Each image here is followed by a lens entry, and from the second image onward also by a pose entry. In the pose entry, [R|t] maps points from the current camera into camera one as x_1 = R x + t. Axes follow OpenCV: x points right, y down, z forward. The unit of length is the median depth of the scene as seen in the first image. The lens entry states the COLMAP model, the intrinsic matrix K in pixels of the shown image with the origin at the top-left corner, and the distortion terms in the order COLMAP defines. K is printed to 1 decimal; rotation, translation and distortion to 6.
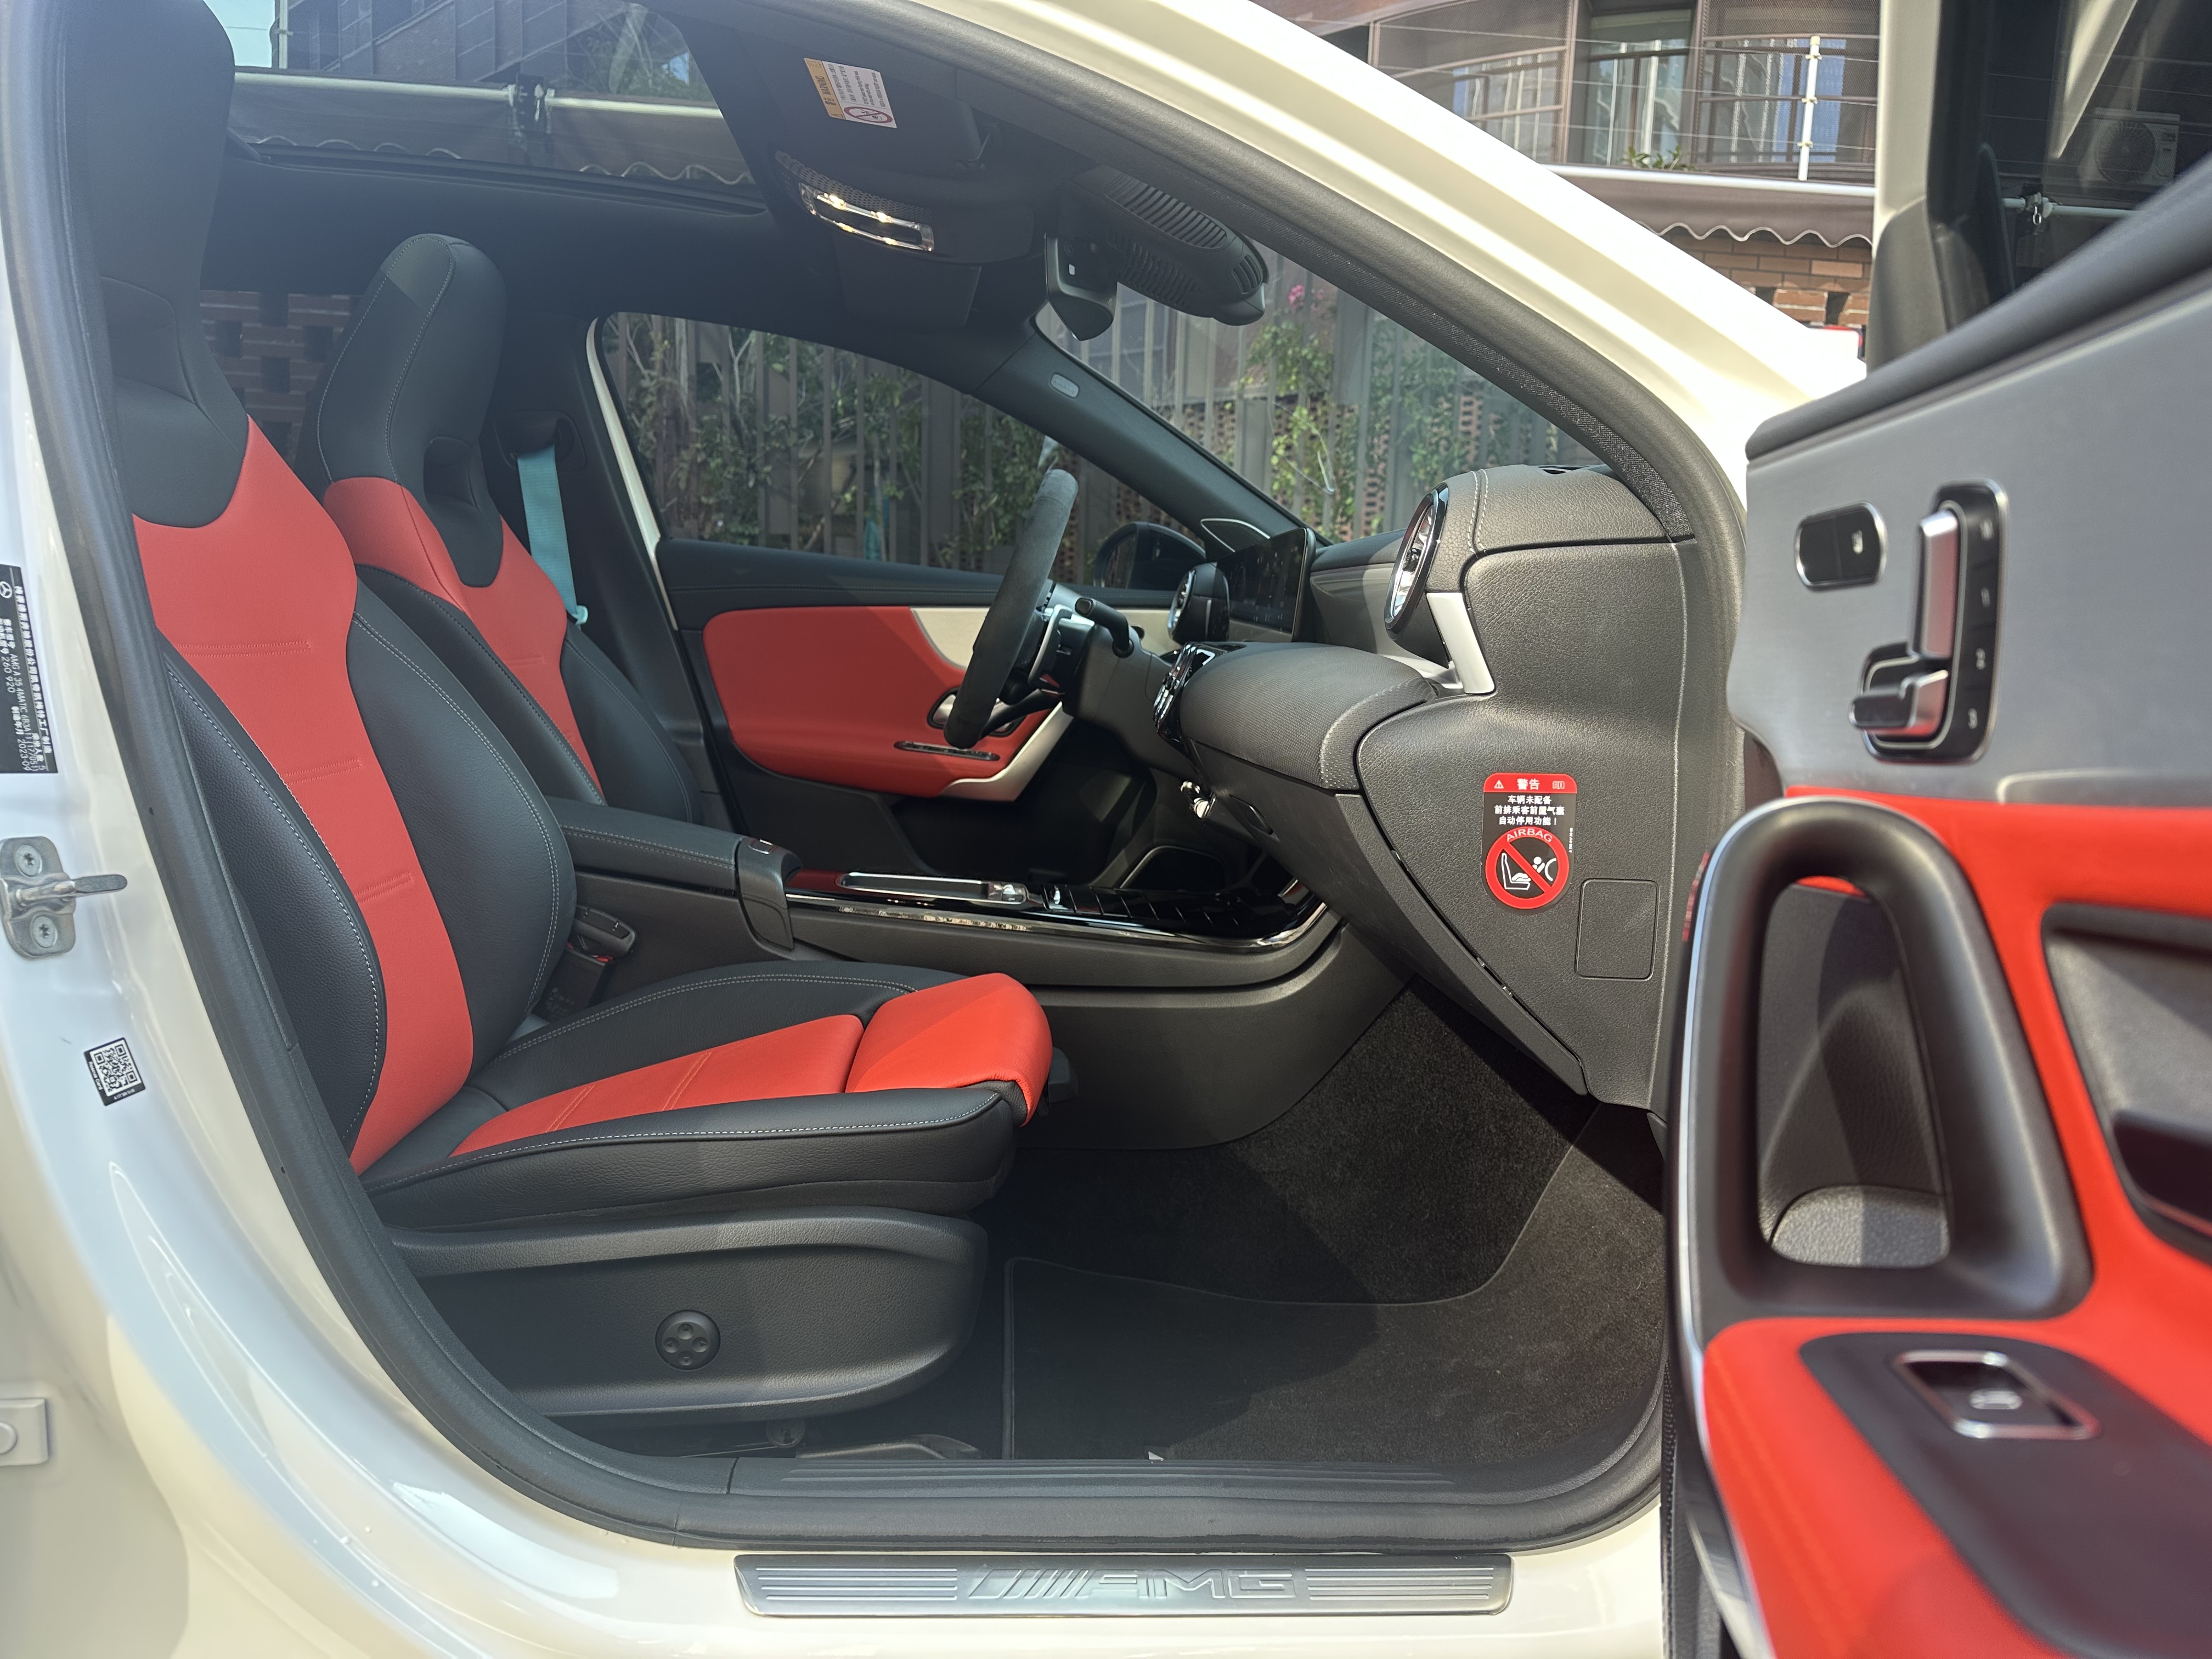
lens RADIAL K [[1573.0, 0, 1114.0], [0, 1573.0, 818.4], [0, 0, 1]] dist [0.055191, -0.069511]
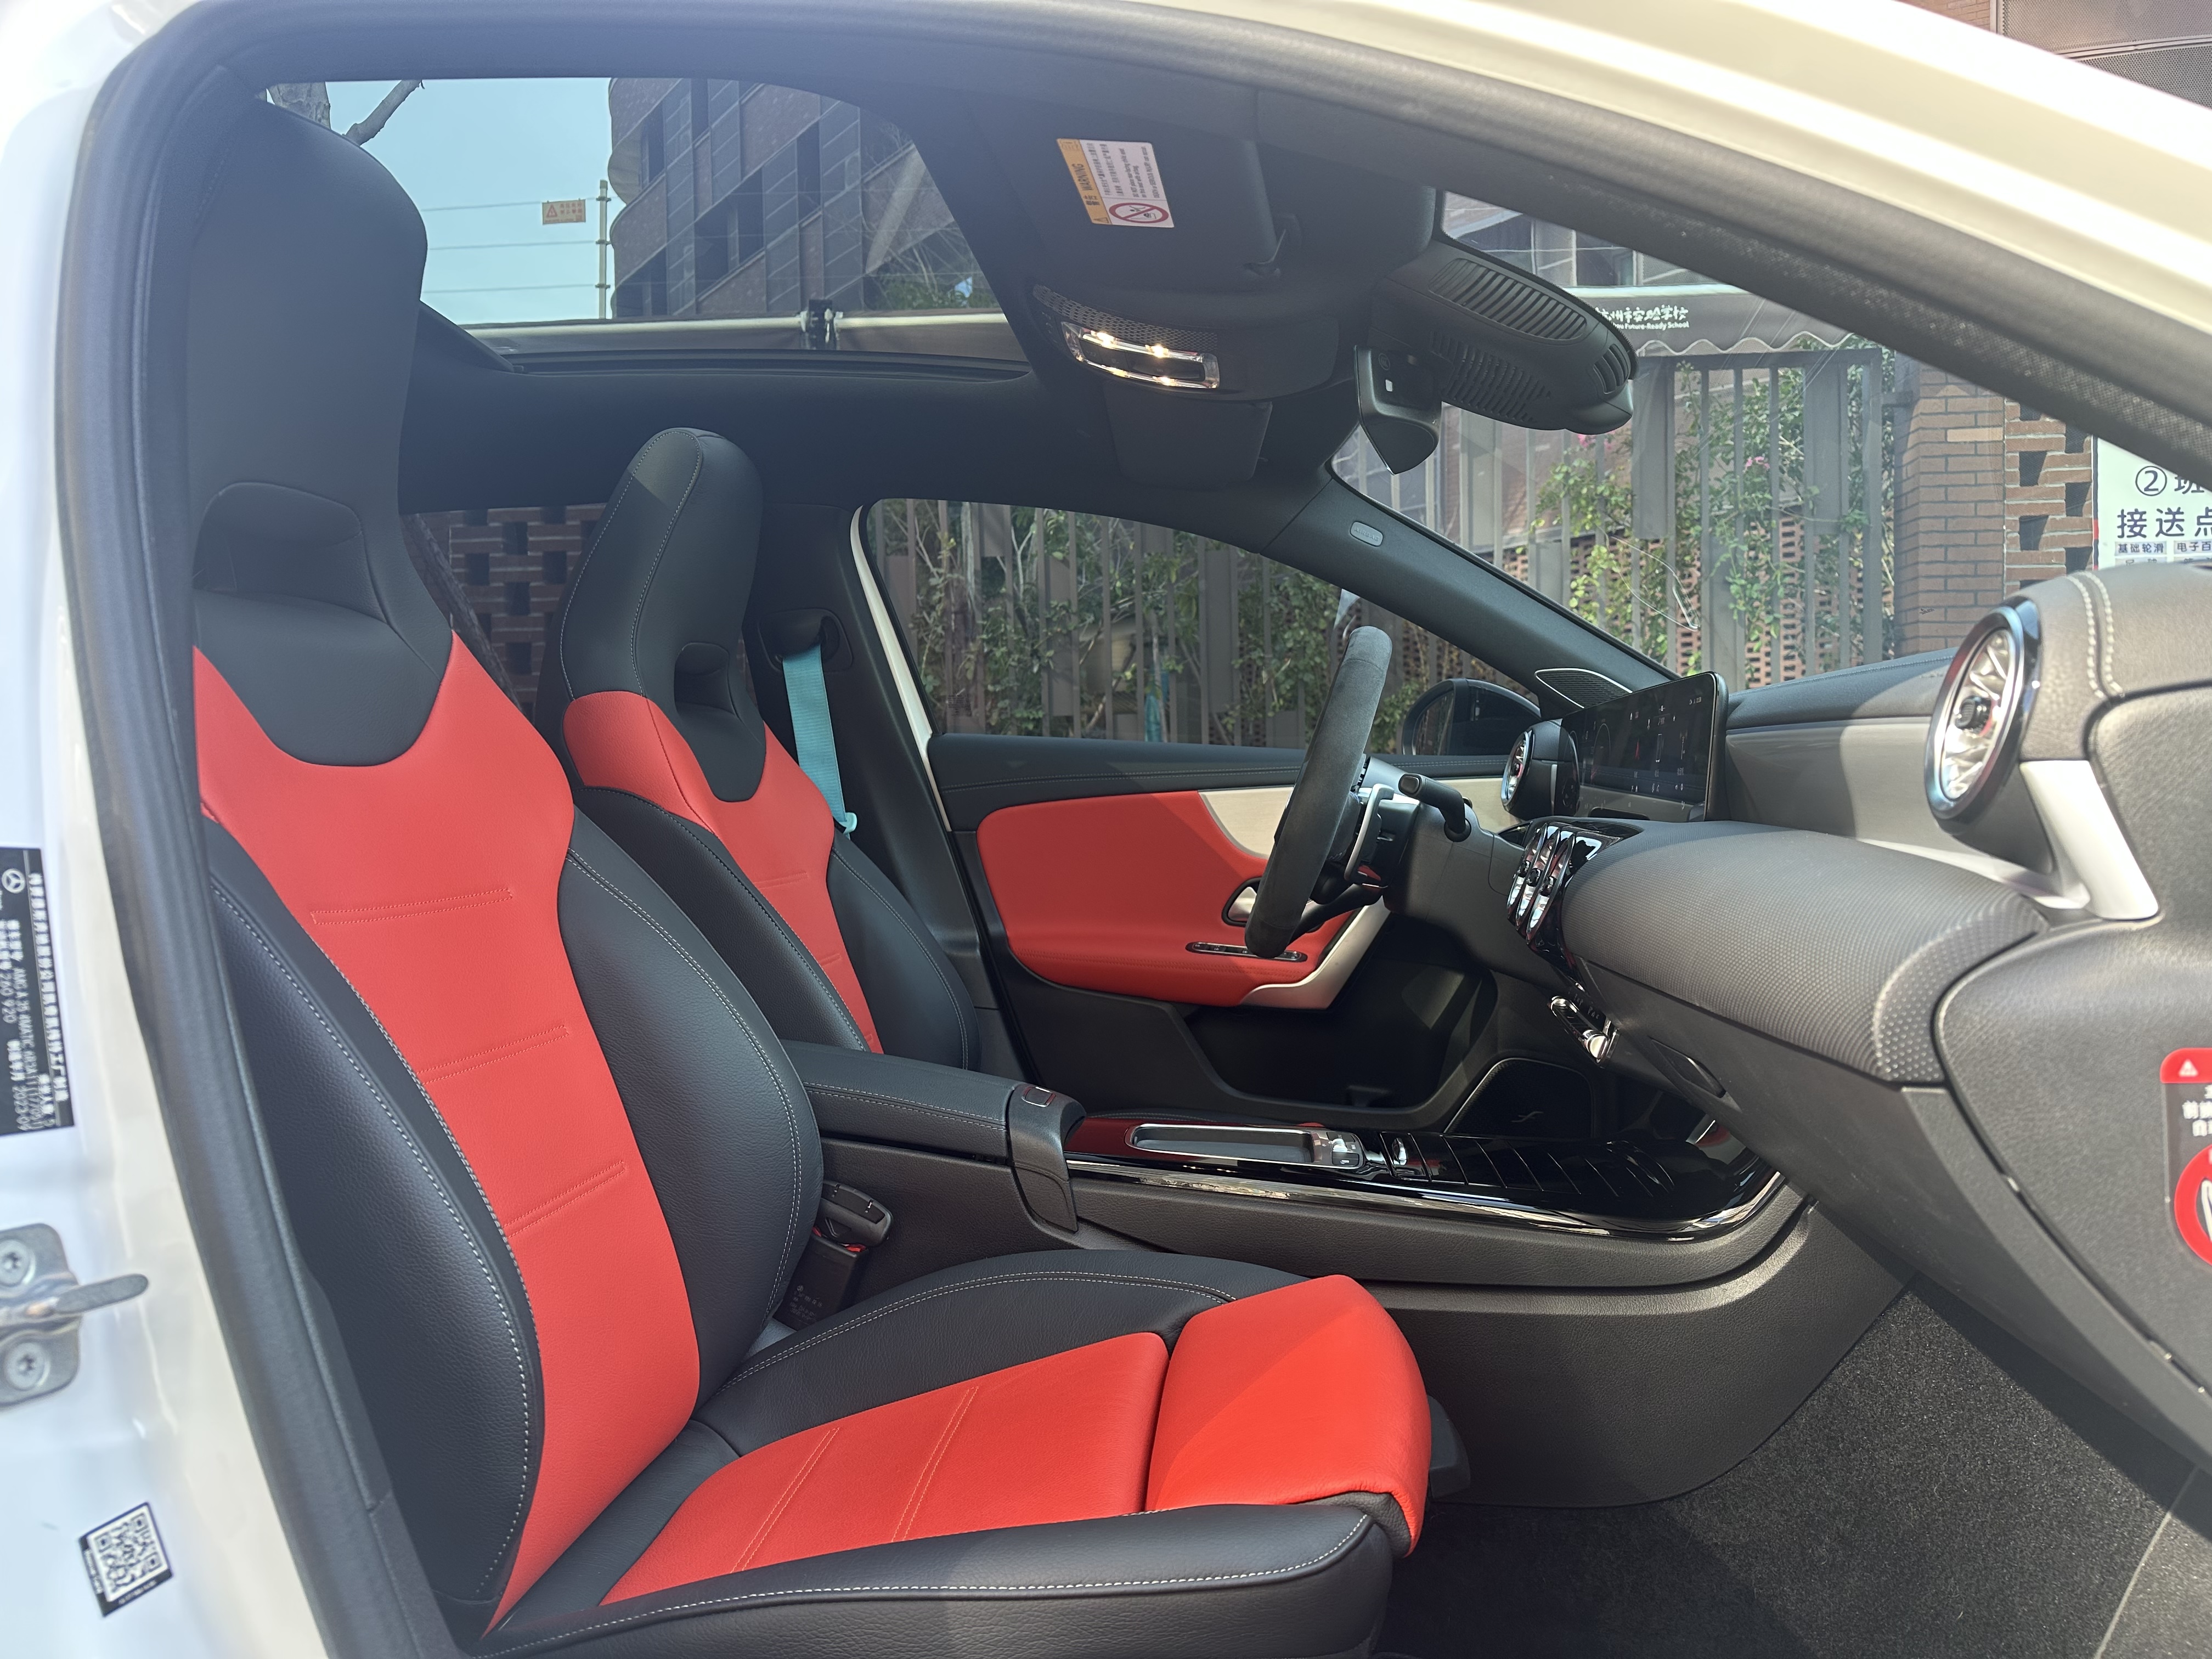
lens RADIAL K [[1544.7, 0, 1068.9], [0, 1544.7, 837.6], [0, 0, 1]] dist [0.090319, -0.141532]
pose [[0.977349, -0.046444, -0.206475, -0.027968], [0.027458, 0.995204, -0.093886, -0.035786], [0.209846, 0.086090, 0.973937, 0.170320]]
